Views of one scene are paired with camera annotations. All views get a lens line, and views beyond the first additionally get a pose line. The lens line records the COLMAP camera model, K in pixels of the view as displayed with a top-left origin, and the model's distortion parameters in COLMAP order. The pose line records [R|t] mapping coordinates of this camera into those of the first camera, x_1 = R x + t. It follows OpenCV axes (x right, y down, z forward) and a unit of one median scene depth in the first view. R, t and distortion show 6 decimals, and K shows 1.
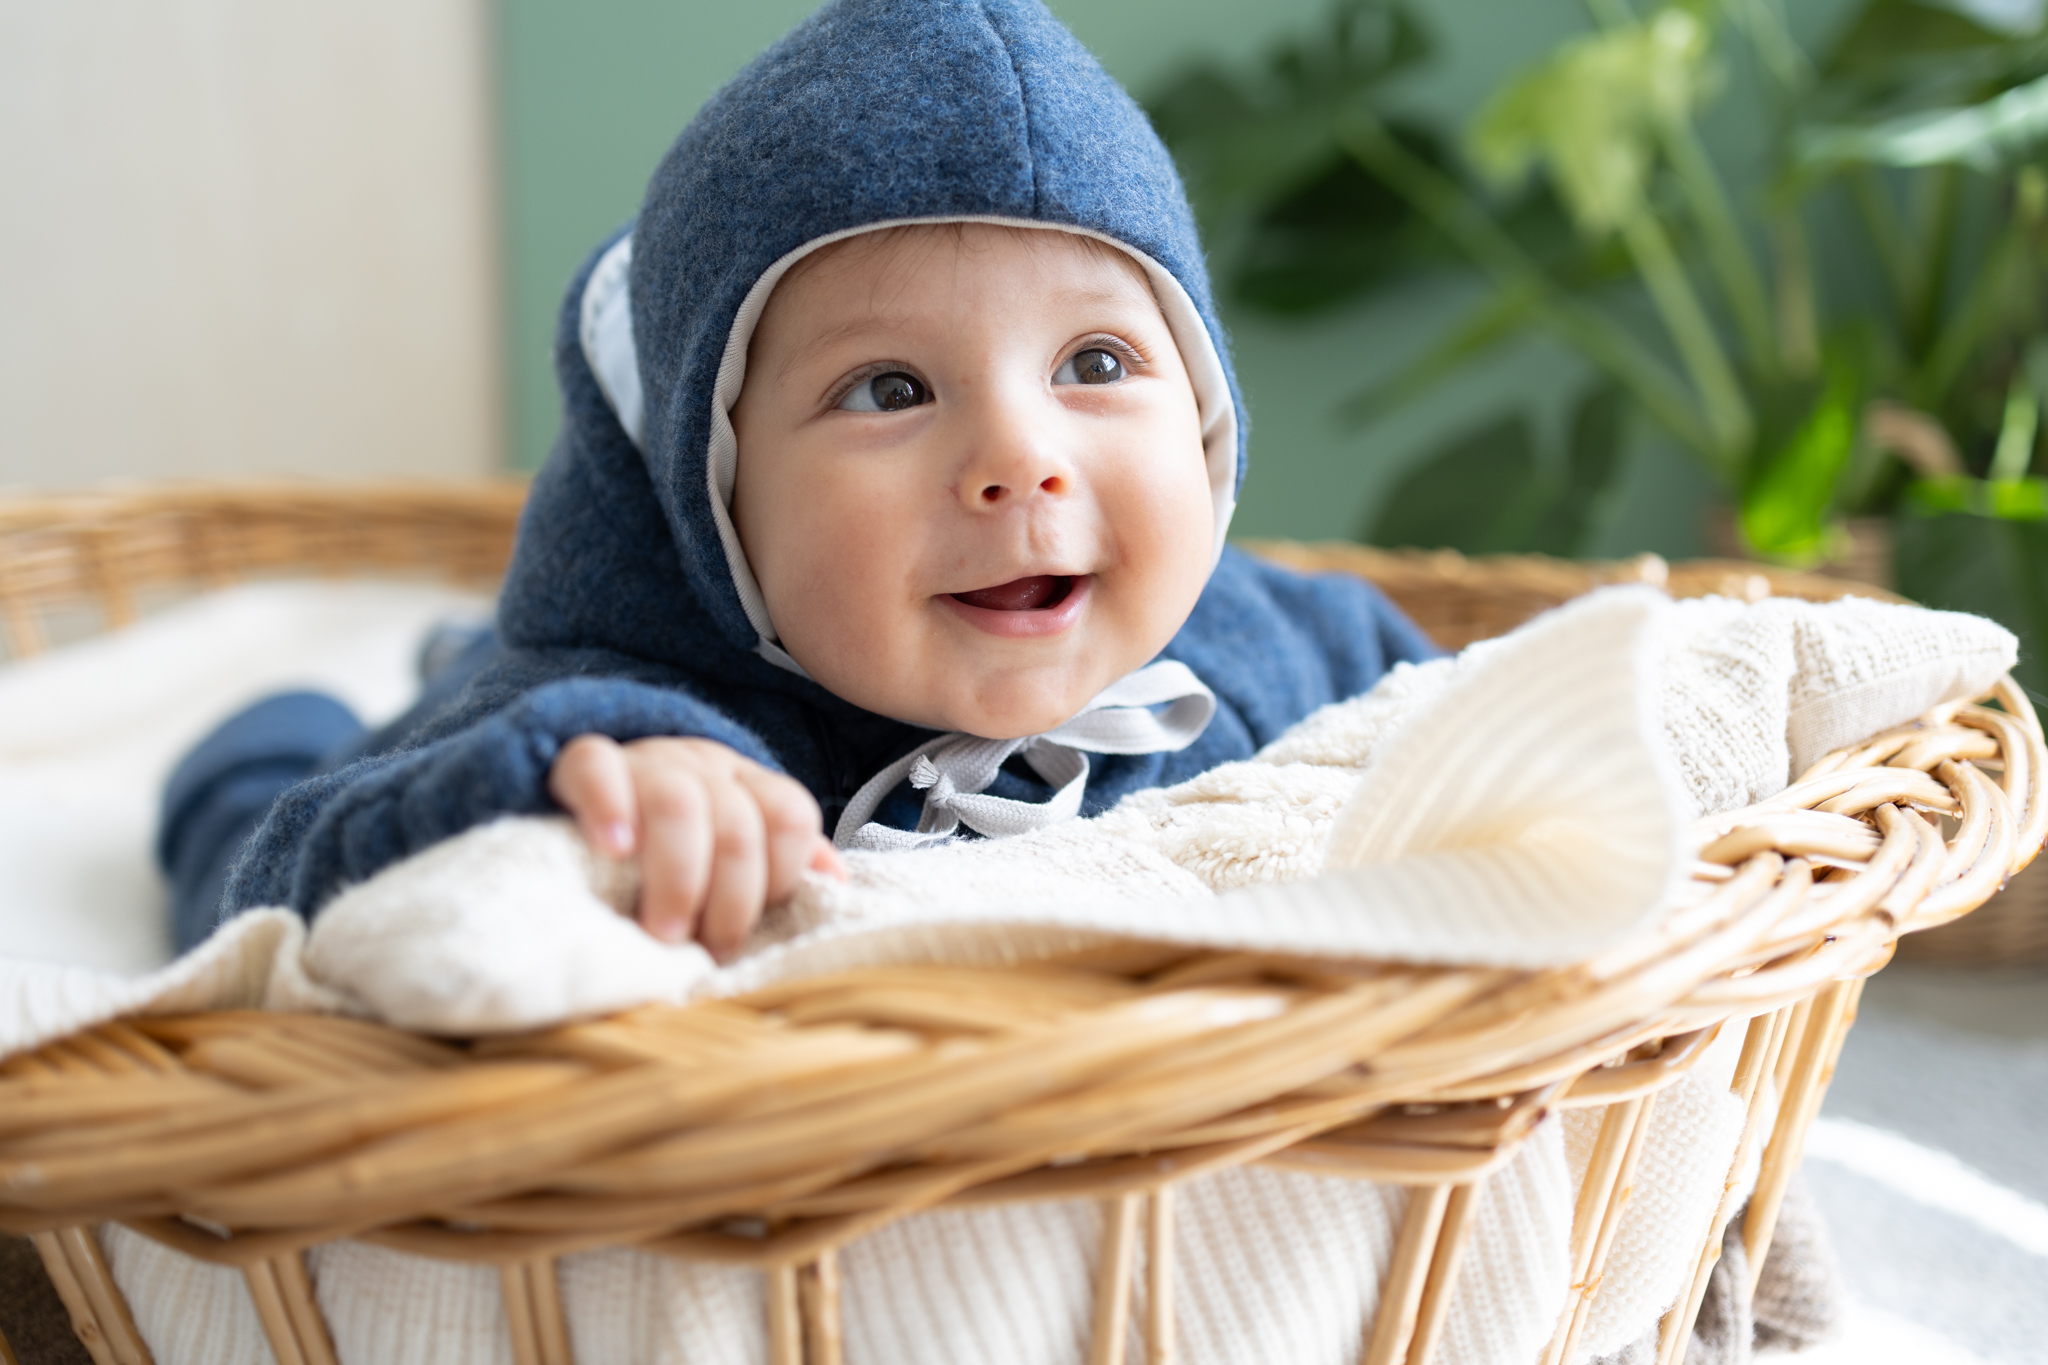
lens RADIAL K [[2096.7, 0, 1022.0], [0, 2096.7, 662.0], [0, 0, 1]] dist [-0.005585, 0.000881]
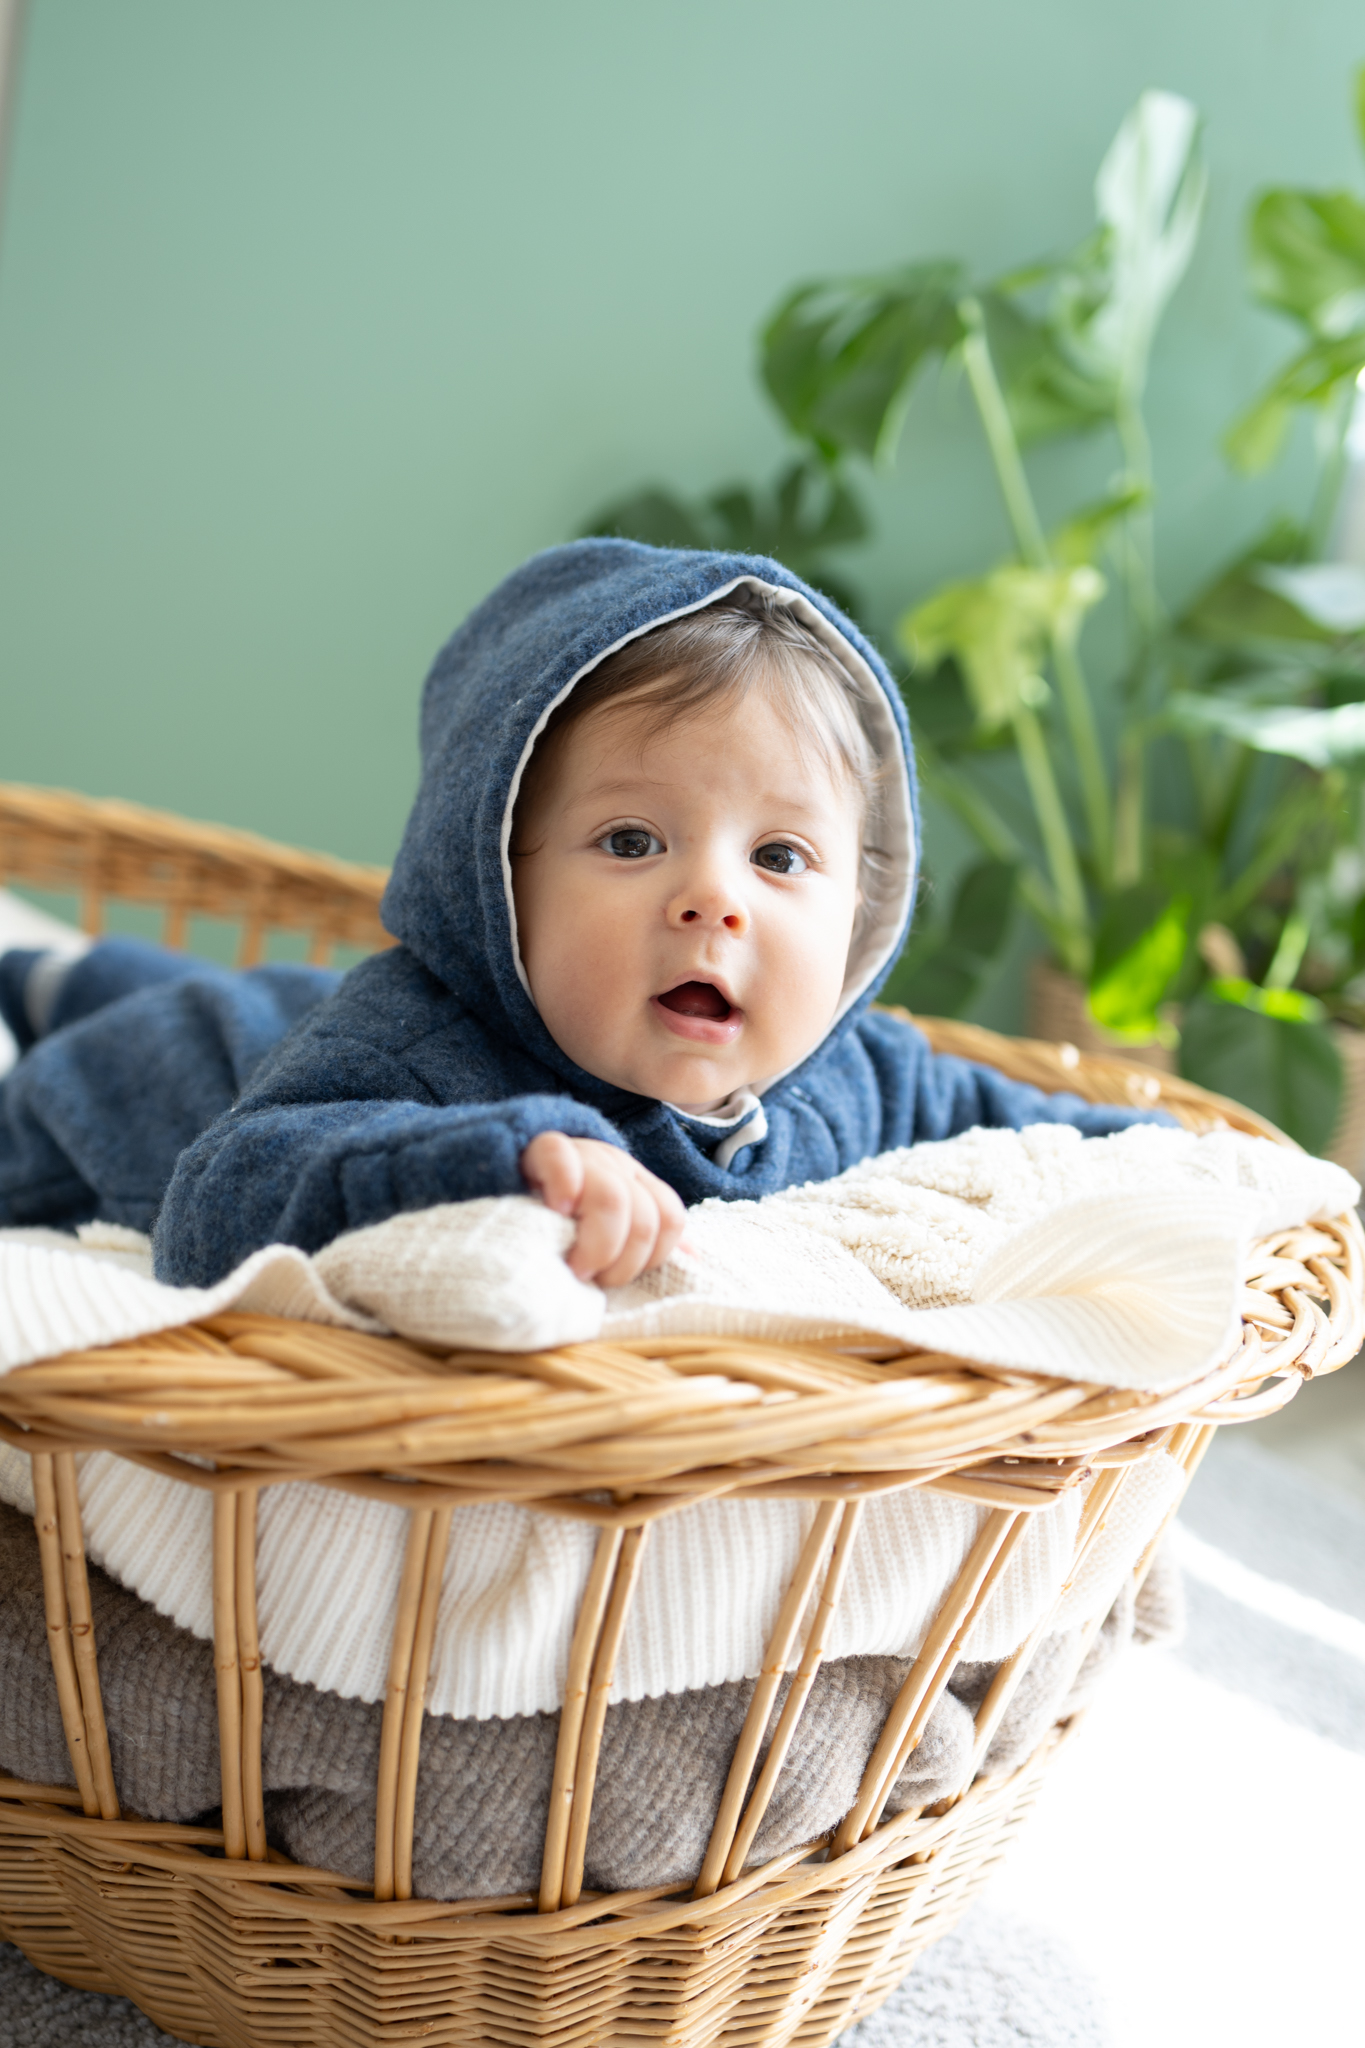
lens RADIAL K [[2054.3, 0, 682.5], [0, 2054.3, 1024.0], [0, 0, 1]] dist [0.022557, 0.017351]
pose [[0.966262, 0.139638, 0.216424, -0.417479], [-0.145992, 0.989193, 0.013575, -0.088122], [-0.212190, -0.044714, 0.976205, -0.409941]]
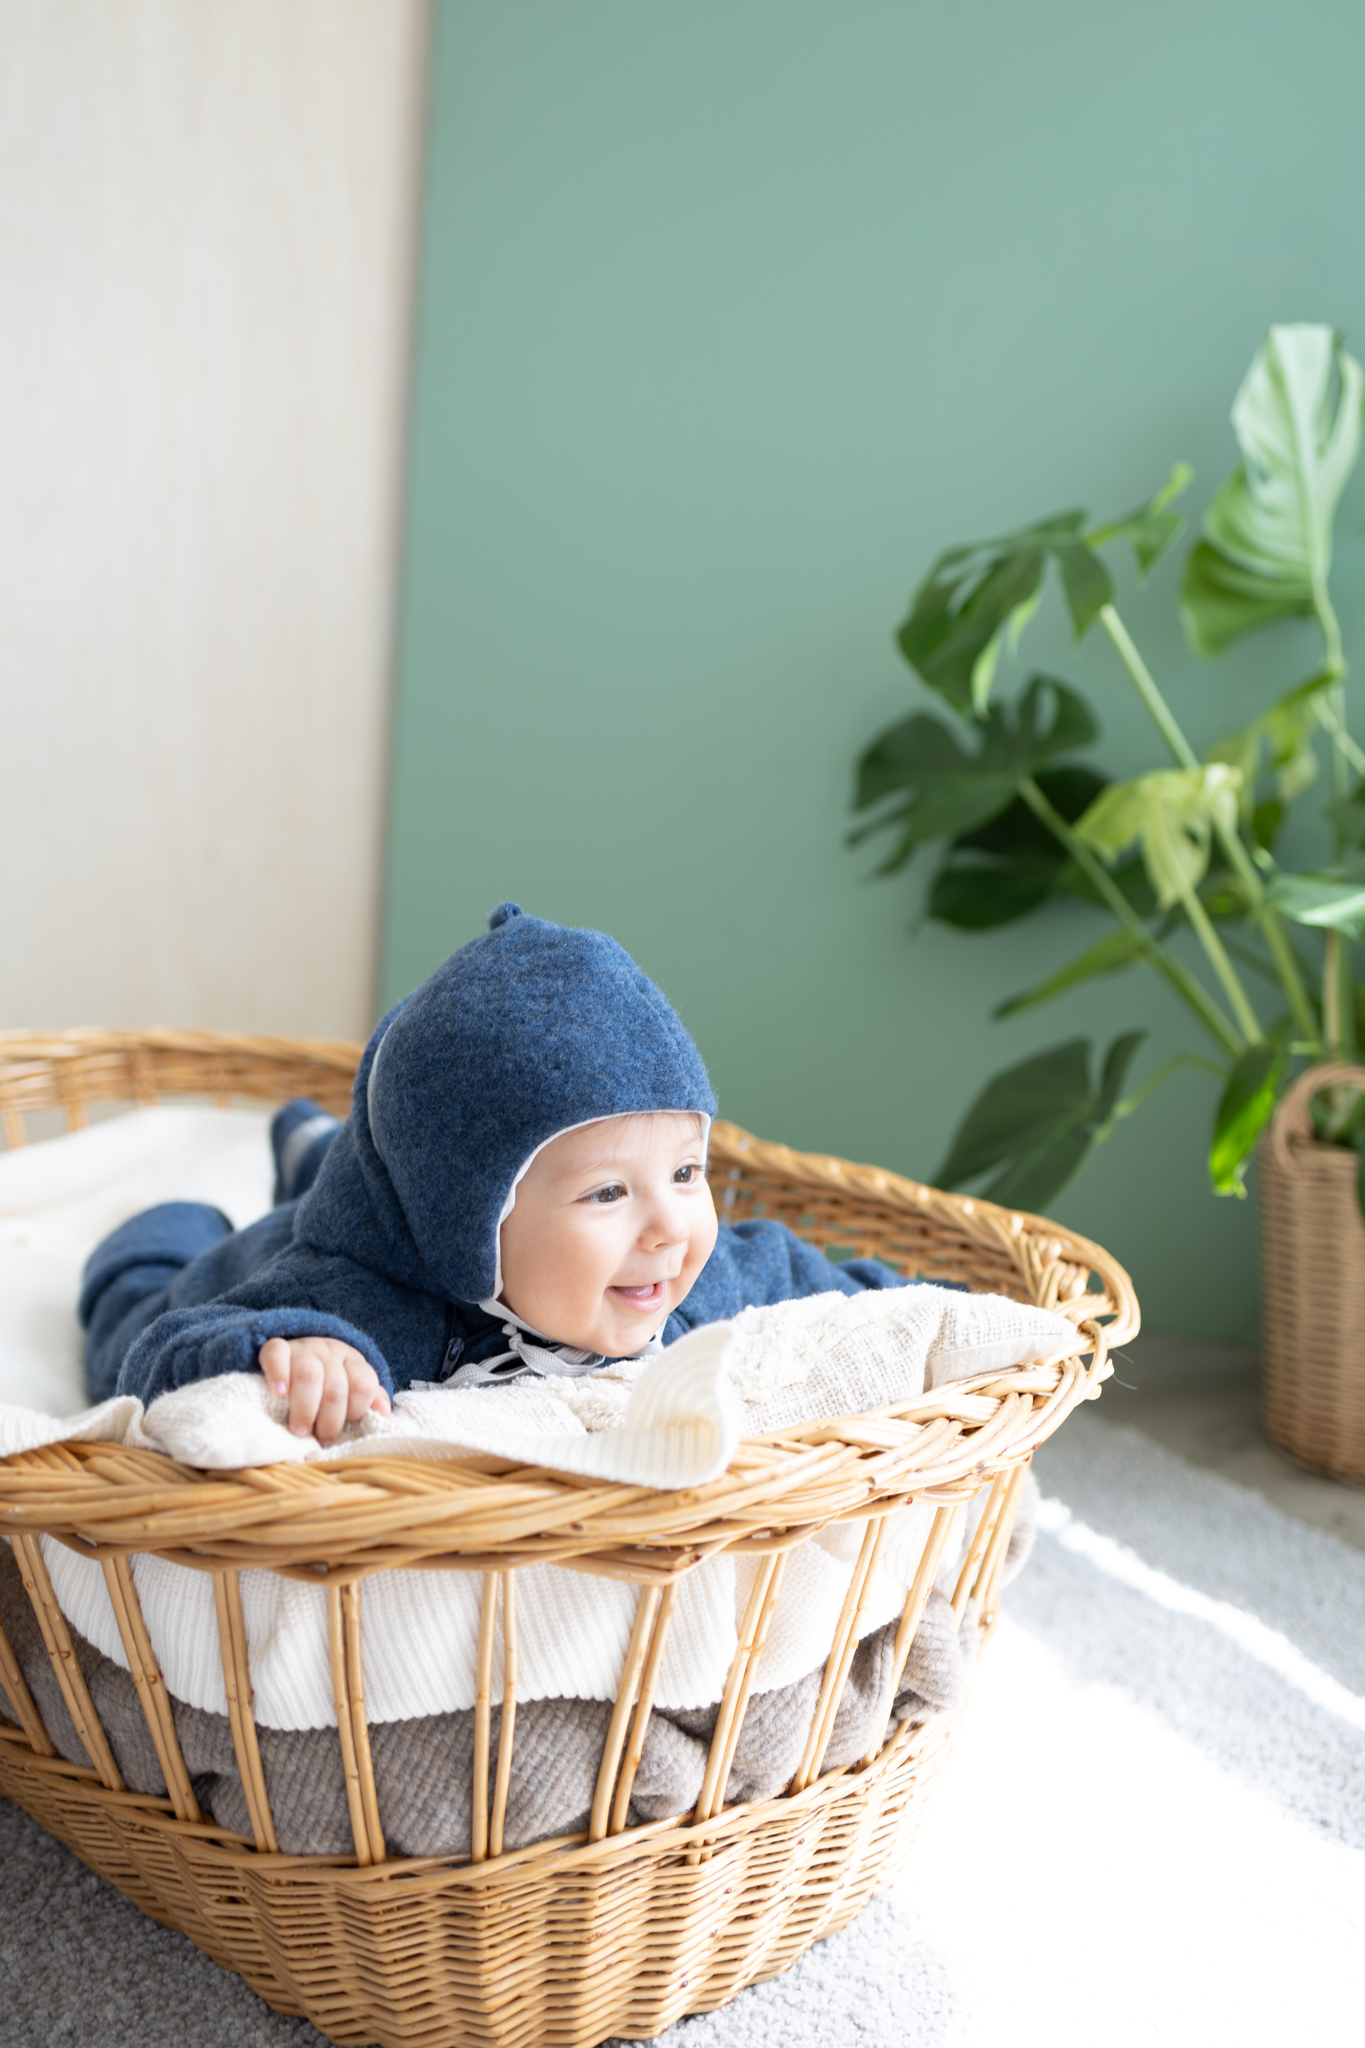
lens RADIAL K [[2054.3, 0, 682.5], [0, 2054.3, 1024.0], [0, 0, 1]] dist [0.022557, 0.017351]
pose [[0.989532, 0.084433, -0.117038, 0.432783], [-0.086503, 0.996171, -0.012706, -0.295031], [0.115517, 0.022698, 0.993046, -1.082075]]
